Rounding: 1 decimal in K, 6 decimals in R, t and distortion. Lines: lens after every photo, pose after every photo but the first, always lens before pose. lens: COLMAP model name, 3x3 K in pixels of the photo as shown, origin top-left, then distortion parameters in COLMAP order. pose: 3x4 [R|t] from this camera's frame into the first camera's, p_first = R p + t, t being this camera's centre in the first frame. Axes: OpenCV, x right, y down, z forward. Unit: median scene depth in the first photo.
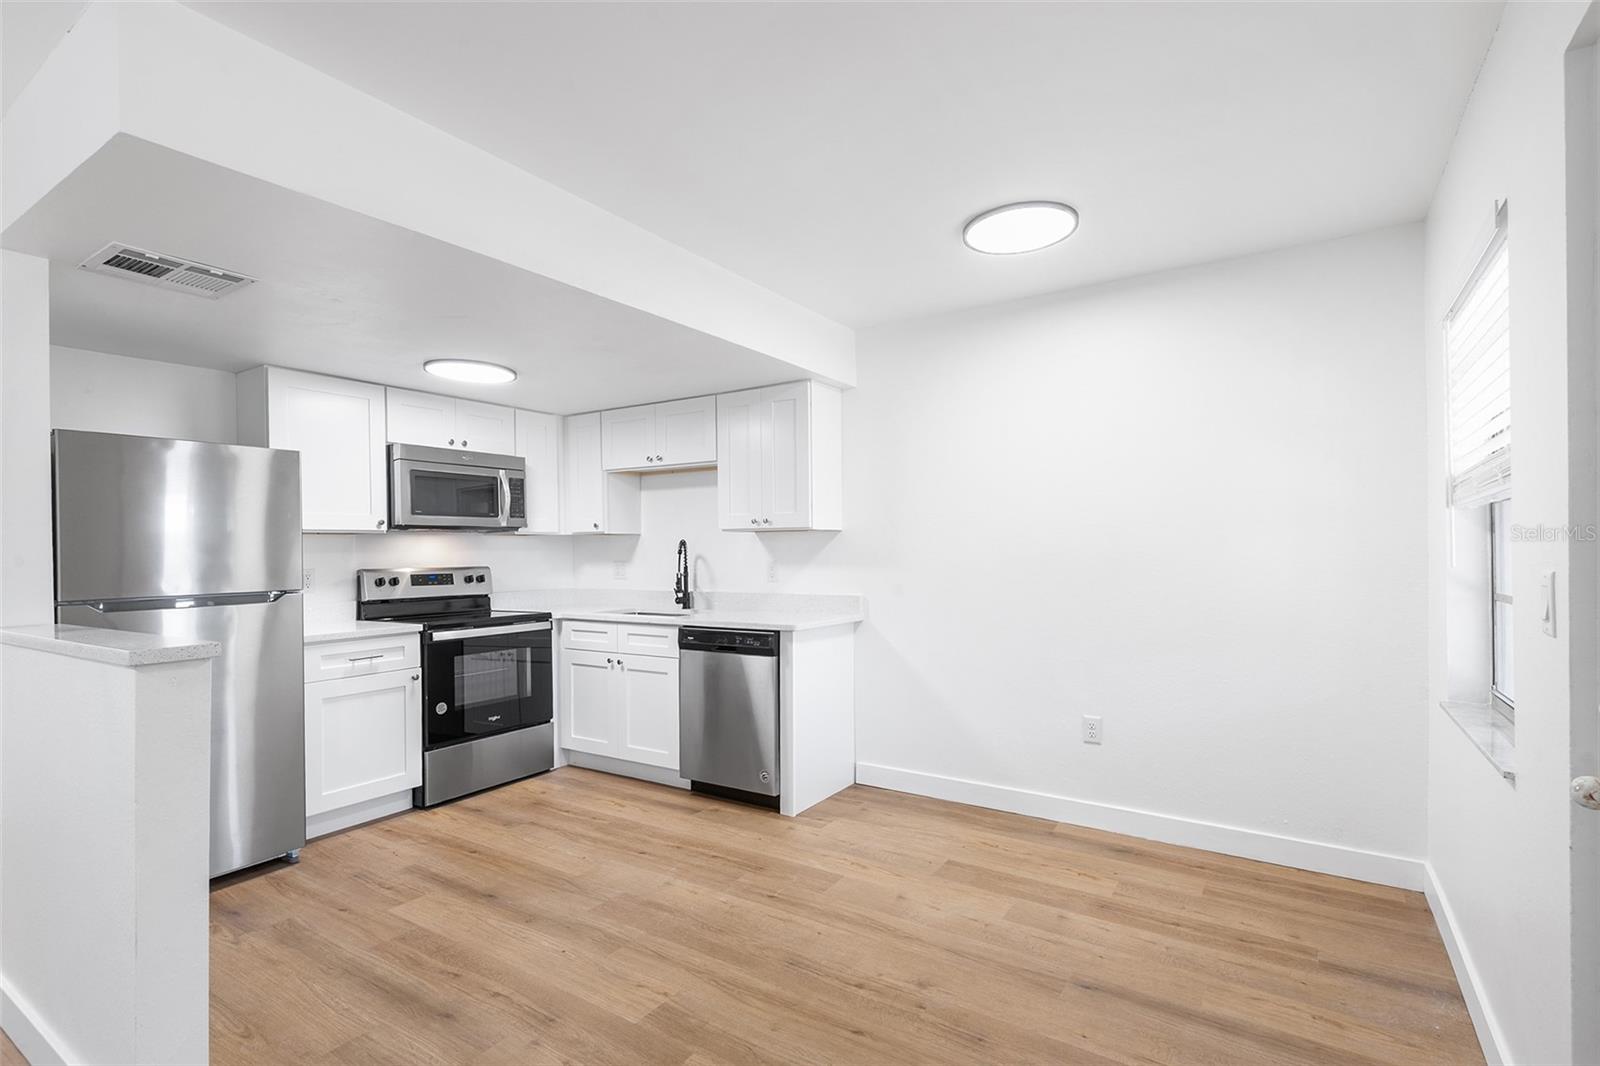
lens RADIAL K [[746.4, 0, 807.0], [0, 746.4, 552.9], [0, 0, 1]] dist [0.031082, -0.026246]
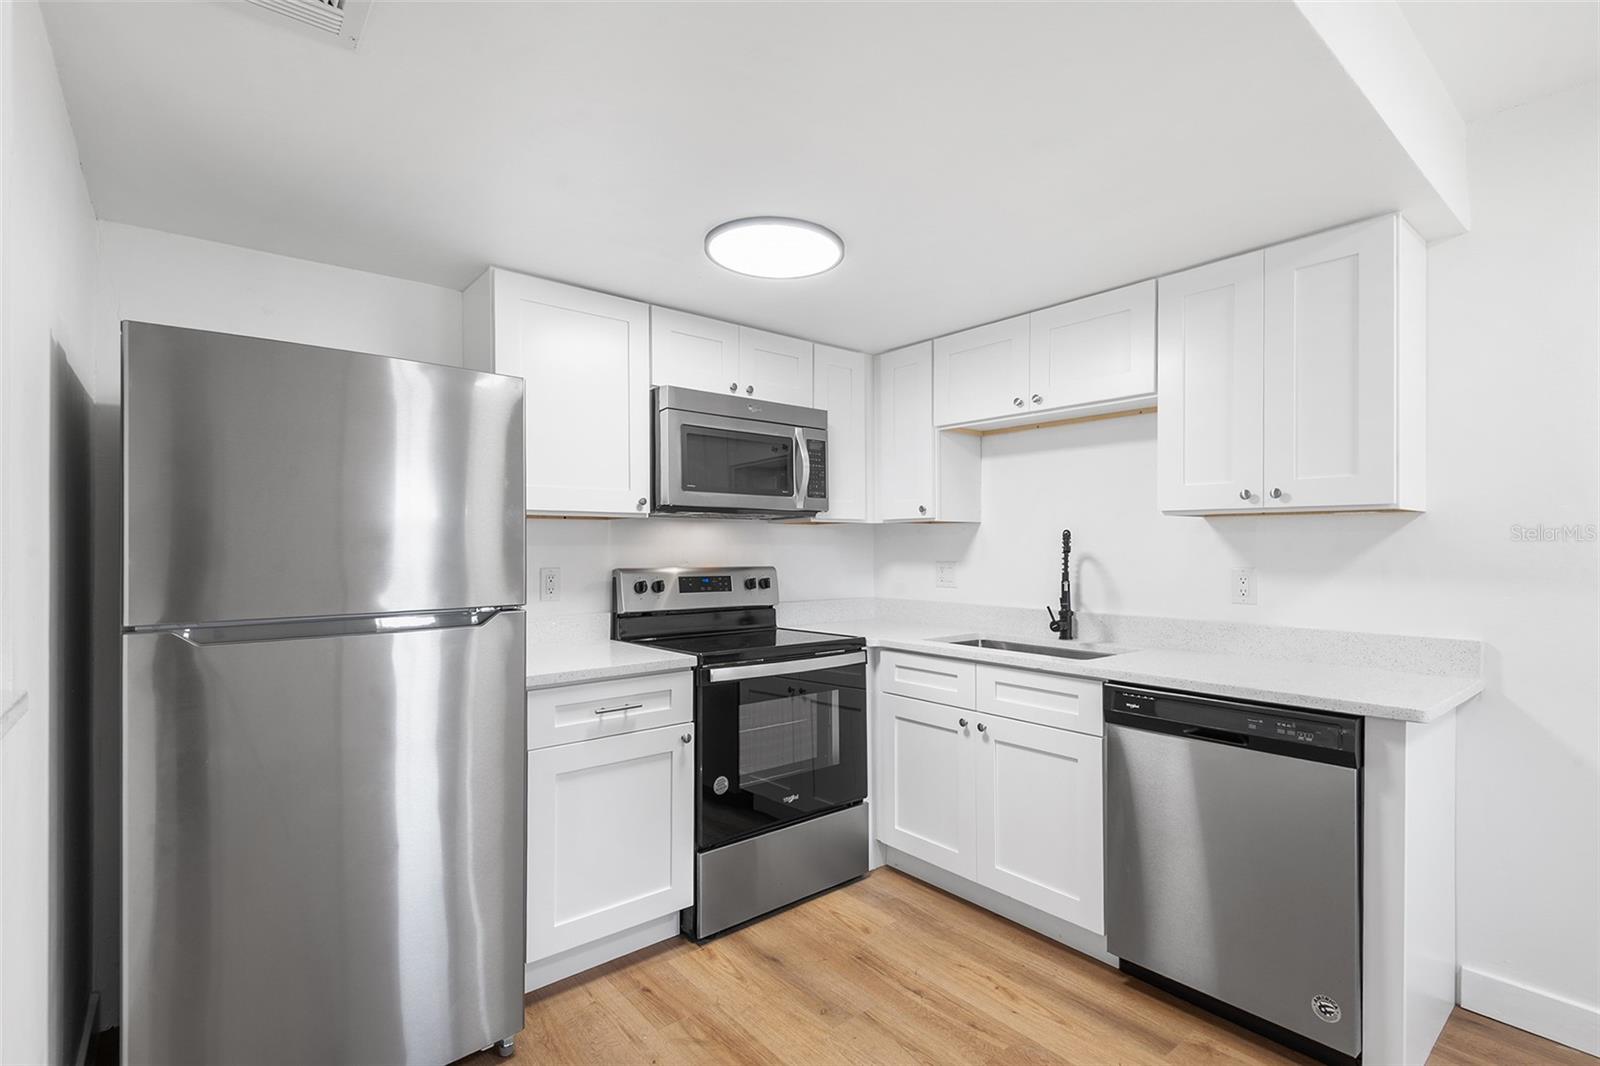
lens RADIAL K [[746.4, 0, 807.0], [0, 746.4, 552.9], [0, 0, 1]] dist [0.031082, -0.026246]
pose [[0.954286, 0.012983, -0.298612, -0.206456], [-0.011650, 0.999913, 0.006245, 0.000152], [0.298667, -0.002481, 0.954354, 0.371474]]
